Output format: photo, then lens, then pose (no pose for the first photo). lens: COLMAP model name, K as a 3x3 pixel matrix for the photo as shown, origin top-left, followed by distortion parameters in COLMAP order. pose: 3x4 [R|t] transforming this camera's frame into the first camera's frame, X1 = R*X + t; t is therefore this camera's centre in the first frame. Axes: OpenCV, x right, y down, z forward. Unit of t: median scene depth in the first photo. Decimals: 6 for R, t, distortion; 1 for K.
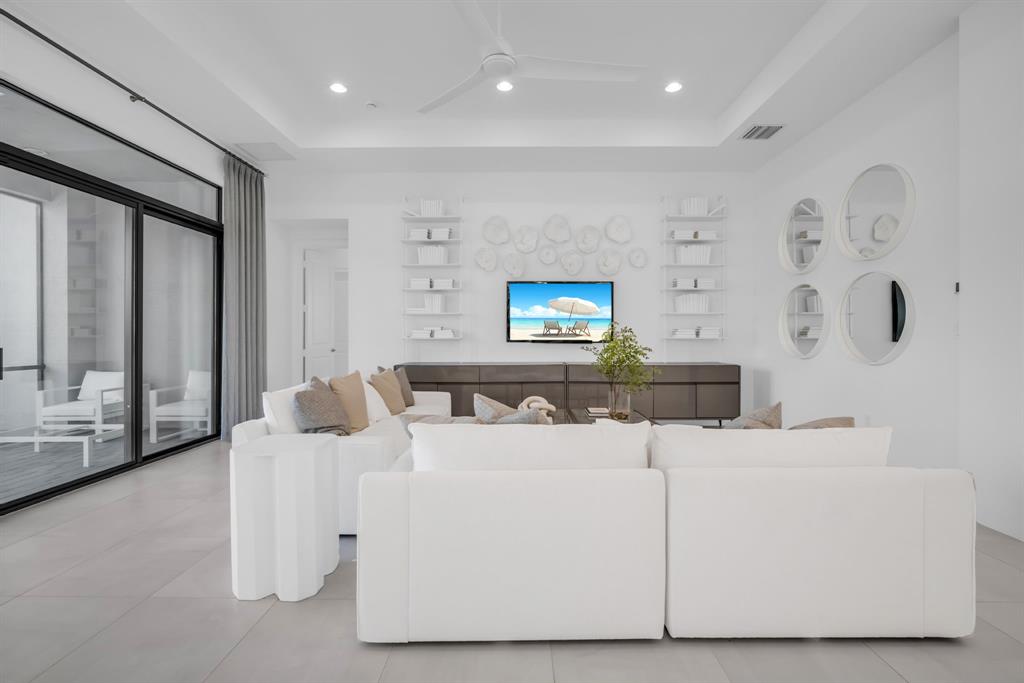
lens RADIAL K [[451.1, 0, 513.5], [0, 451.1, 332.7], [0, 0, 1]] dist [-0.019561, 0.008235]
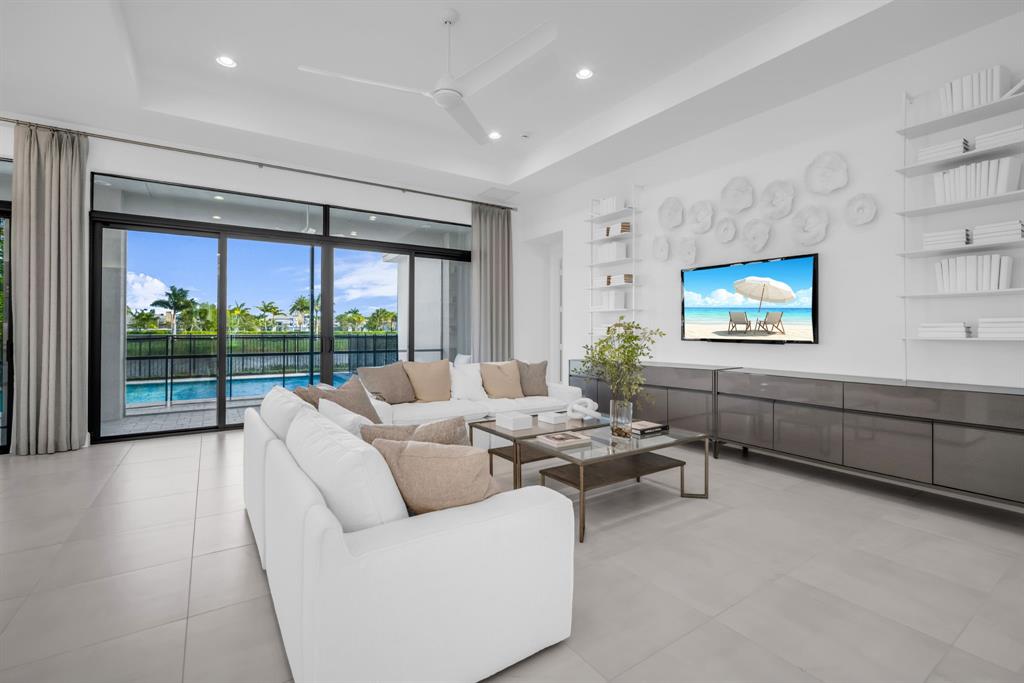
lens RADIAL K [[451.1, 0, 513.5], [0, 451.1, 332.7], [0, 0, 1]] dist [-0.019561, 0.008235]
pose [[0.568853, 0.004023, -0.822430, 0.521929], [0.000374, 0.999987, 0.005150, 0.001810], [0.822439, -0.003238, 0.568843, 0.248810]]
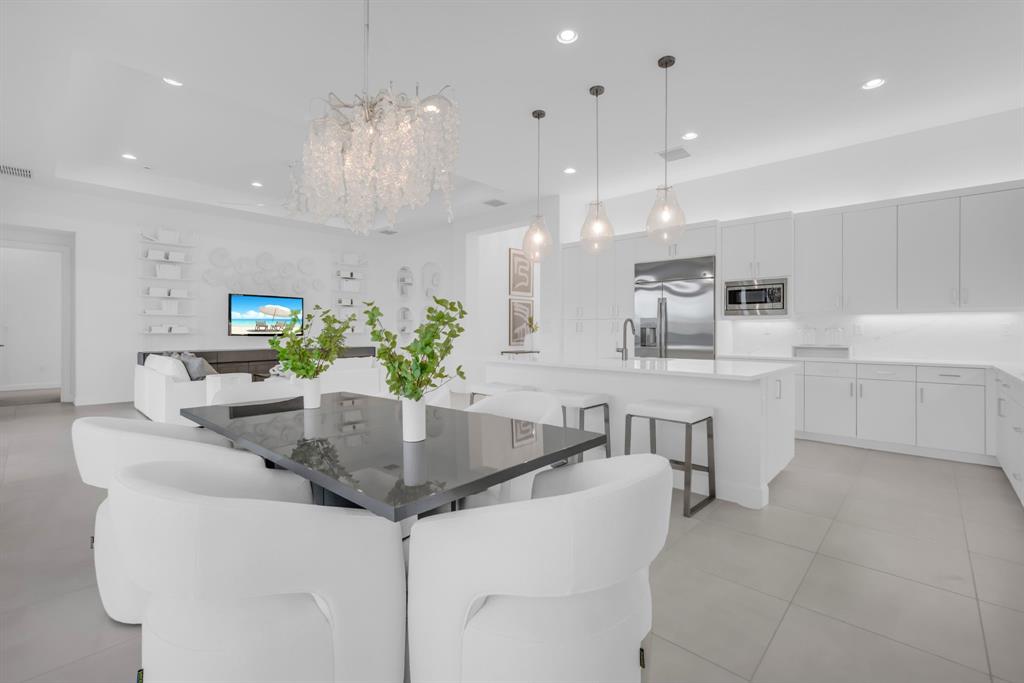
lens RADIAL K [[451.1, 0, 513.5], [0, 451.1, 332.7], [0, 0, 1]] dist [-0.019561, 0.008235]
pose [[0.672035, -0.001376, 0.740518, -0.477970], [-0.003653, 0.999980, 0.005173, 0.001320], [-0.740510, -0.006182, 0.672017, -0.665758]]
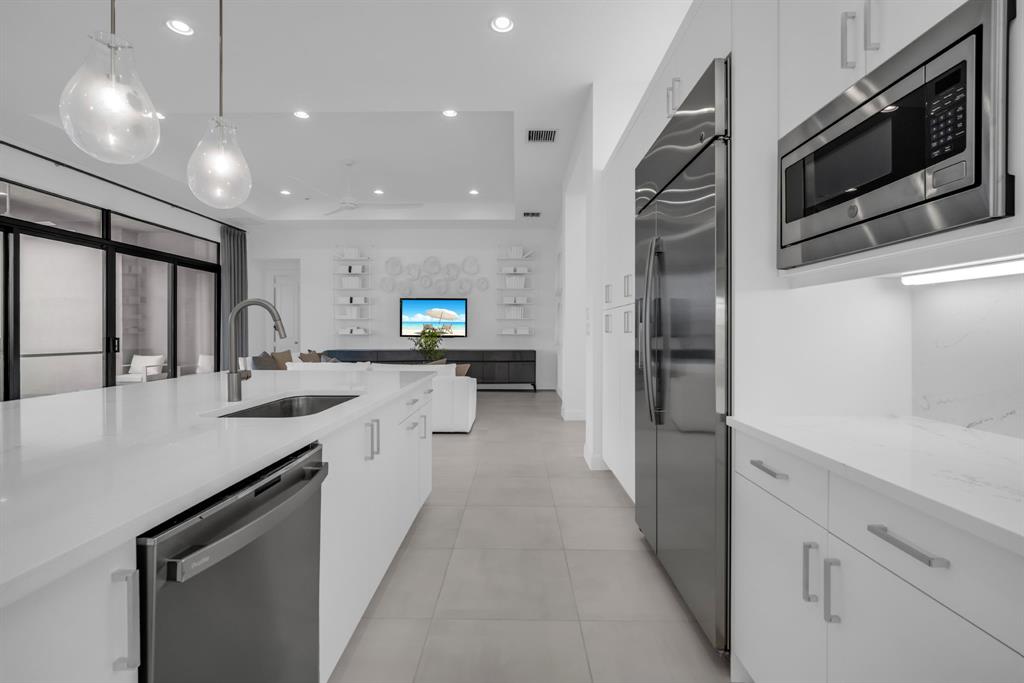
lens RADIAL K [[455.7, 0, 509.2], [0, 455.7, 336.6], [0, 0, 1]] dist [-0.005369, -0.000322]
pose [[0.999956, 0.001849, -0.009239, 0.390416], [-0.001749, 0.999940, 0.010857, 0.001440], [0.009259, -0.010841, 0.999898, -0.606406]]
